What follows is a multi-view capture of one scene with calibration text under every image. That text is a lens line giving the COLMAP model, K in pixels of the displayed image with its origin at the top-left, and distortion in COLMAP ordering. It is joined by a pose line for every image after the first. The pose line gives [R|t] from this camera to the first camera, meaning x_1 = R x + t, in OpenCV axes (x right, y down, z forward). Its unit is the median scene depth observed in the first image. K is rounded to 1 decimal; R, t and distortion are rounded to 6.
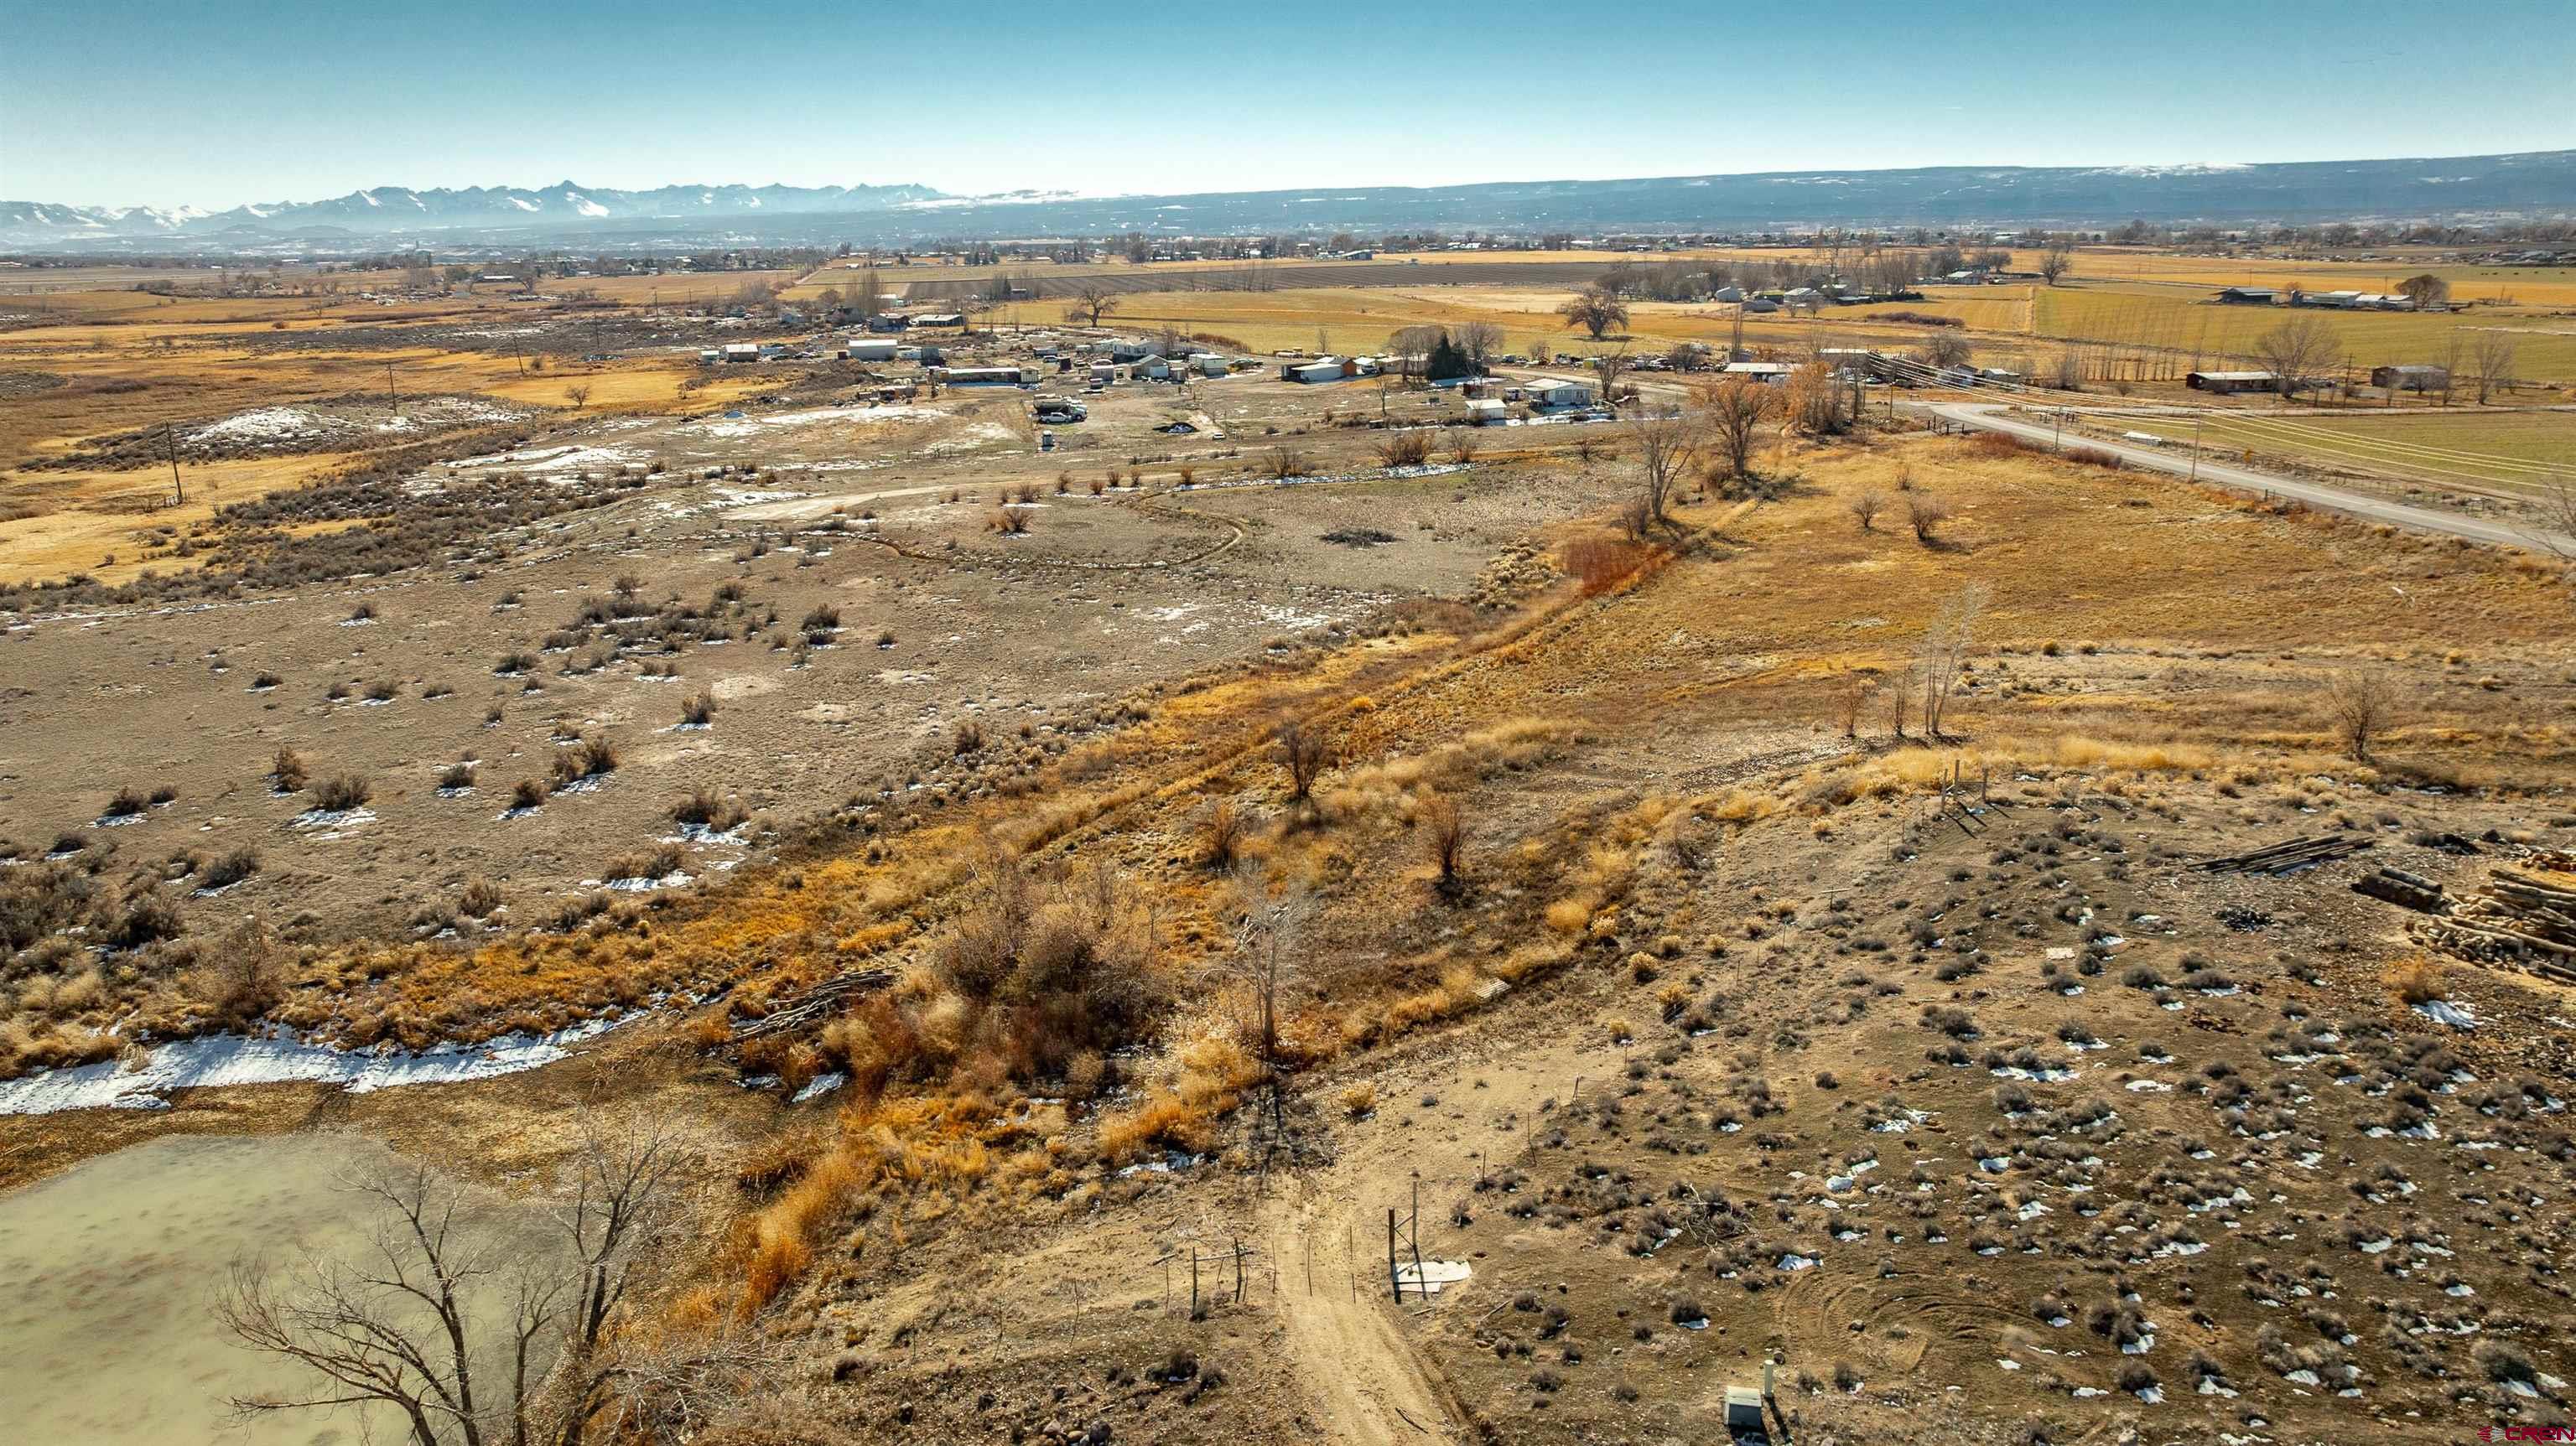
lens RADIAL K [[1827.1, 0, 1282.9], [0, 1827.1, 725.8], [0, 0, 1]] dist [-0.029762, 0.023613]
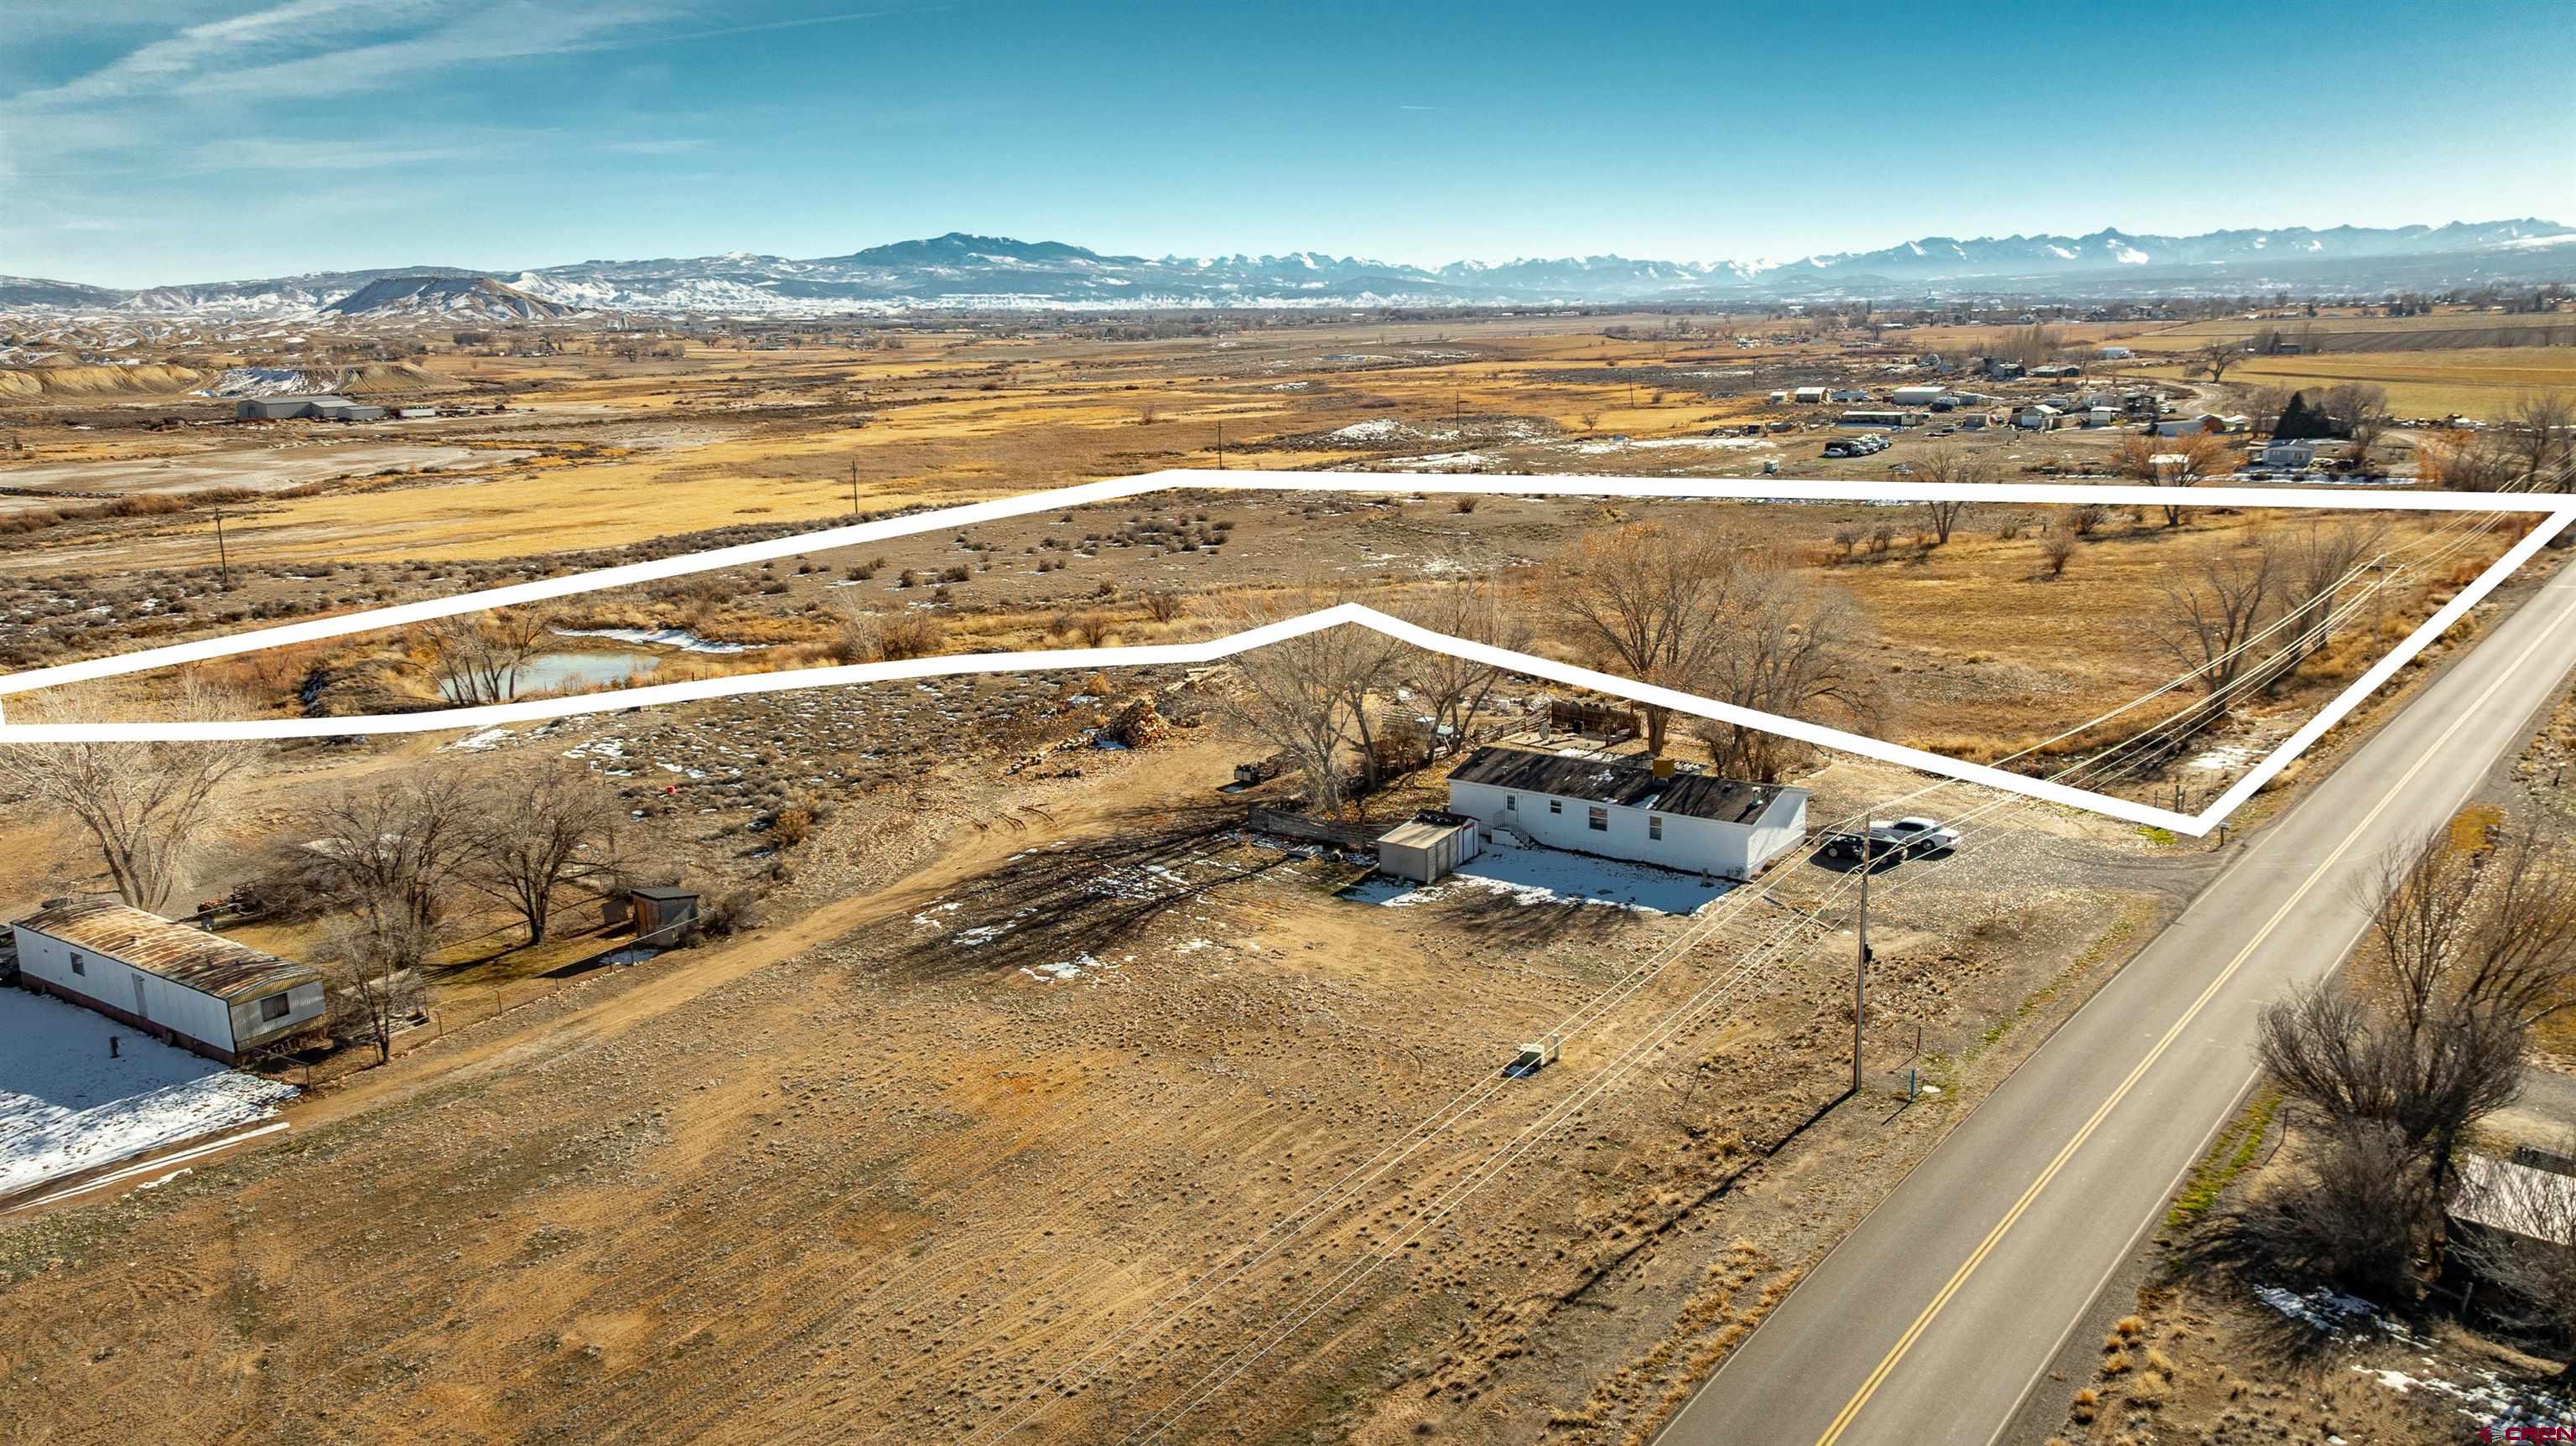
lens RADIAL K [[1827.1, 0, 1290.3], [0, 1827.1, 754.2], [0, 0, 1]] dist [-0.029762, 0.023613]
pose [[0.713152, 0.162918, -0.681815, 1.197909], [-0.169586, 0.983825, 0.057703, 0.032332], [0.680188, 0.074475, 0.729245, -0.185751]]
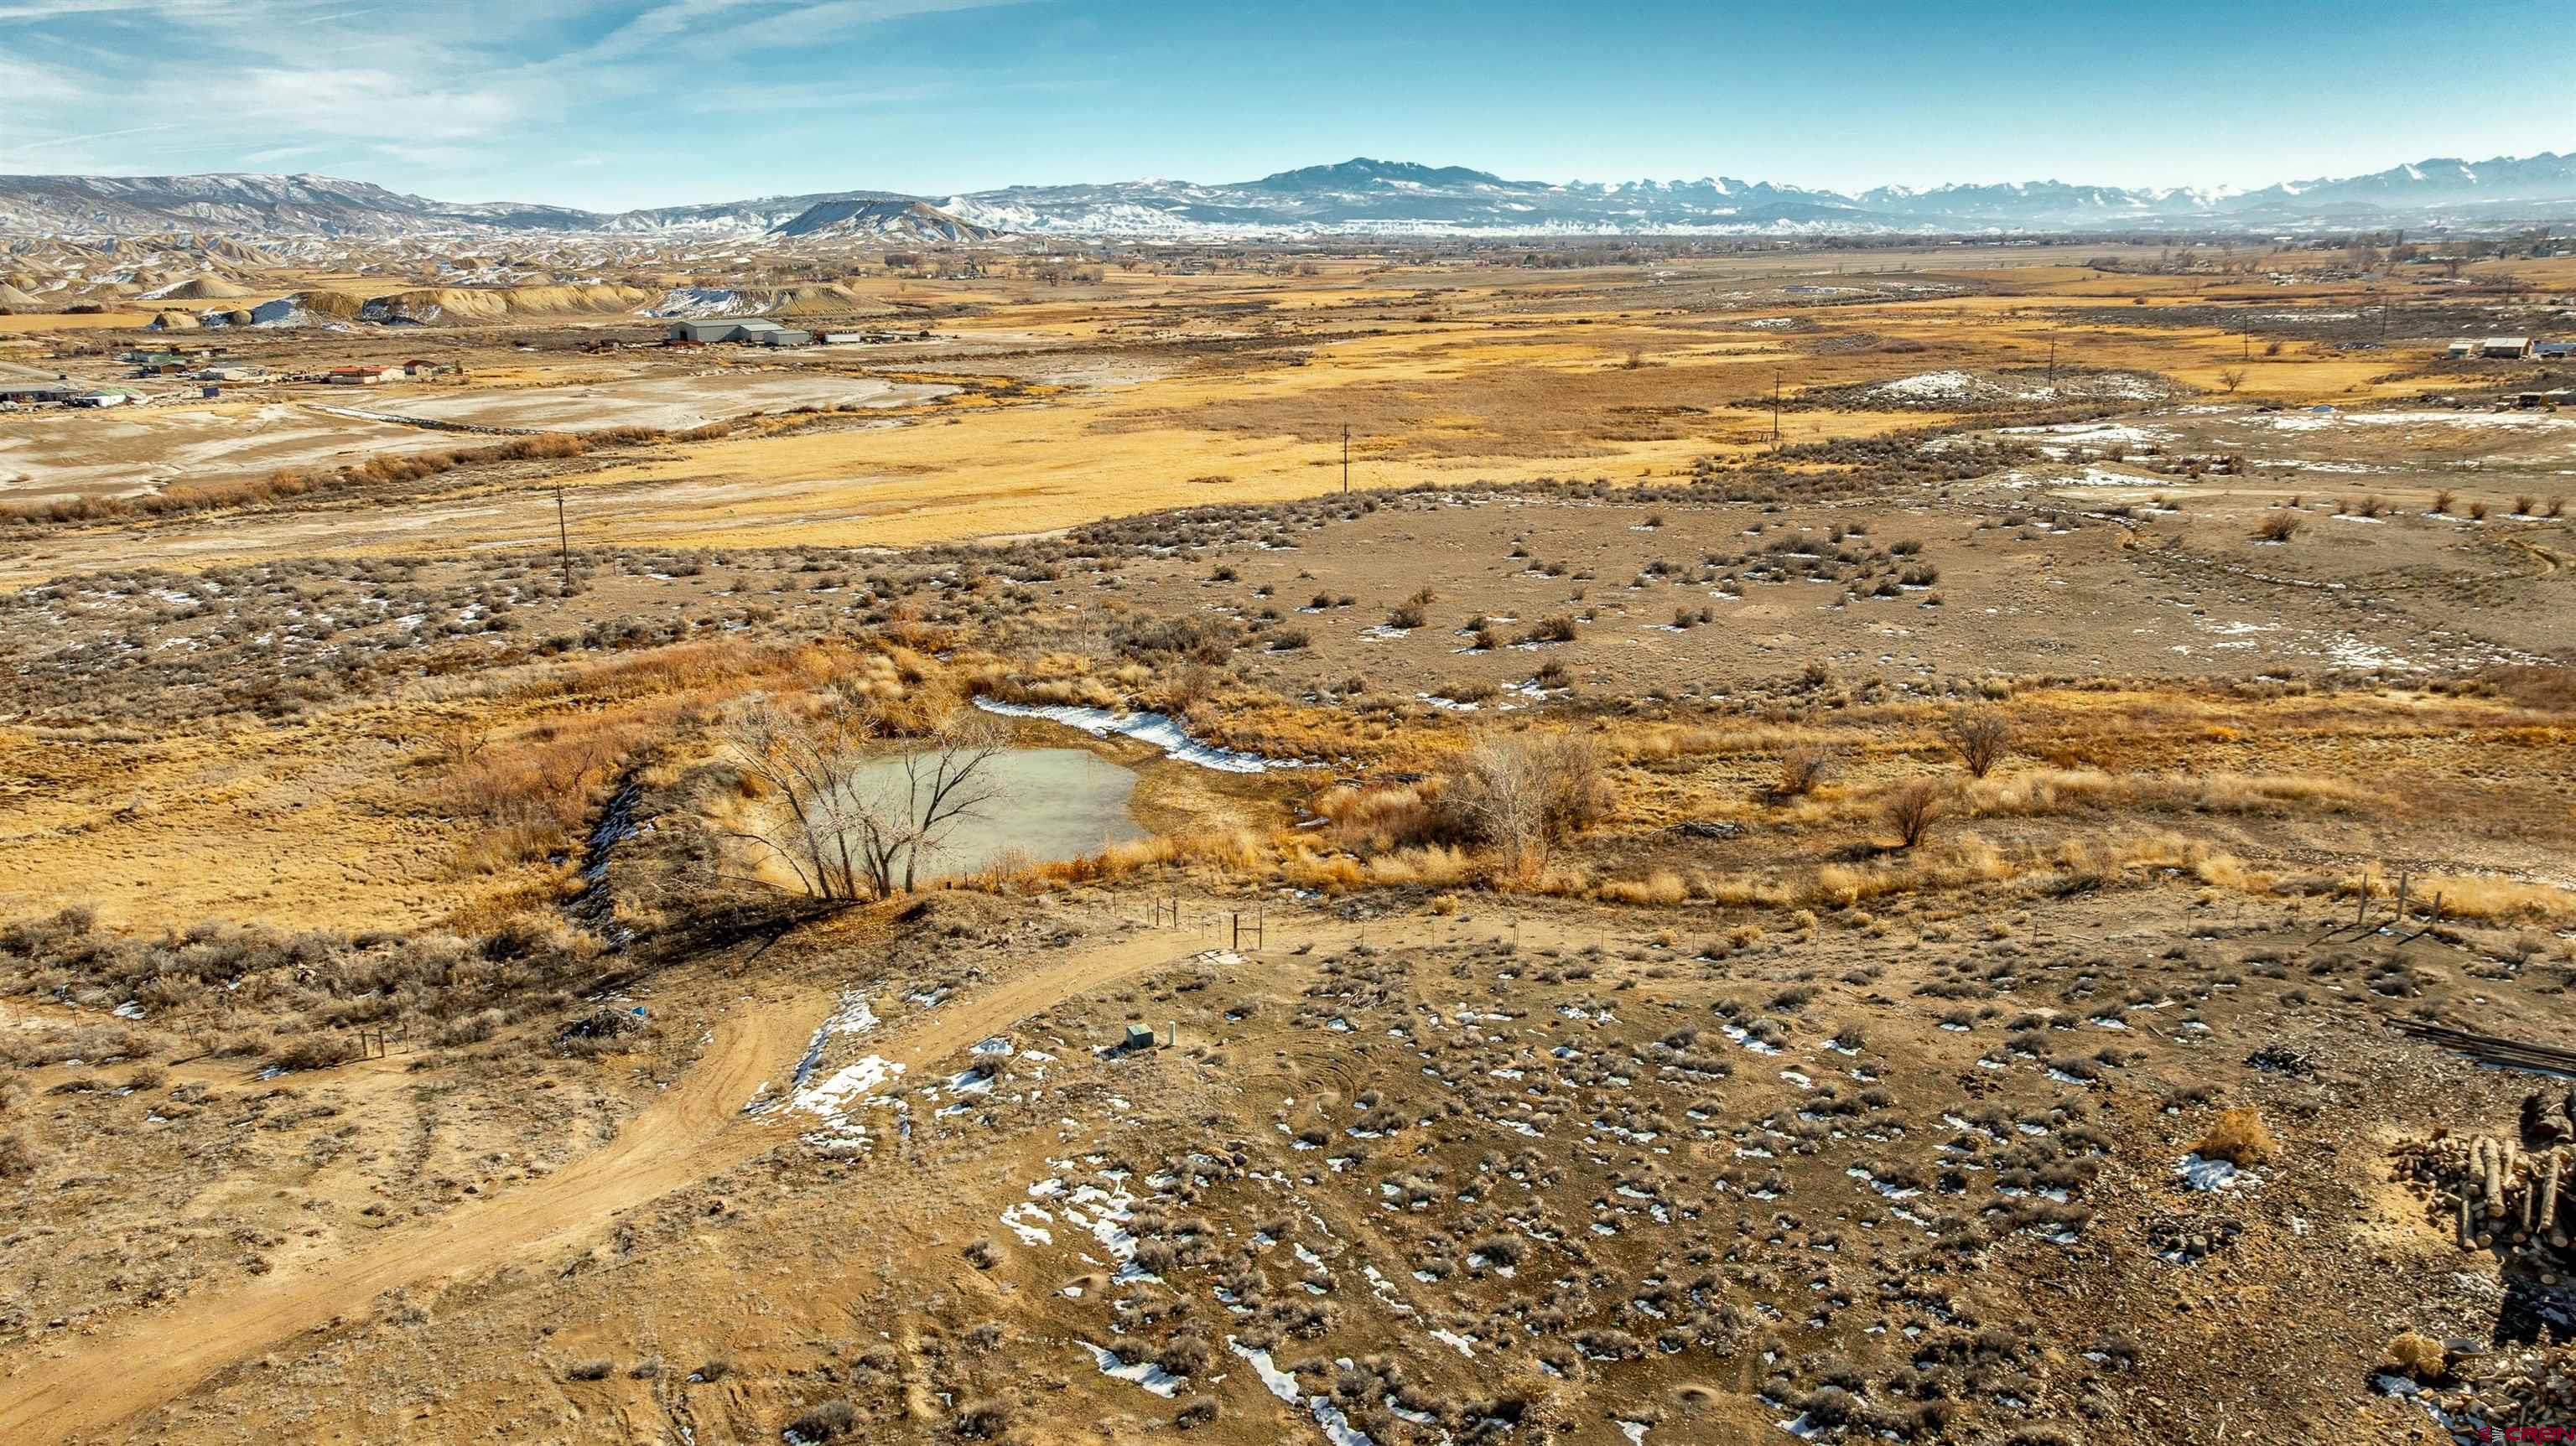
lens RADIAL K [[1827.1, 0, 1286.1], [0, 1827.1, 730.3], [0, 0, 1]] dist [-0.029762, 0.023613]
pose [[0.548648, 0.217567, -0.807248, 0.557870], [-0.206122, 0.970942, 0.121594, -0.029425], [0.810246, 0.099679, 0.577551, 0.077627]]
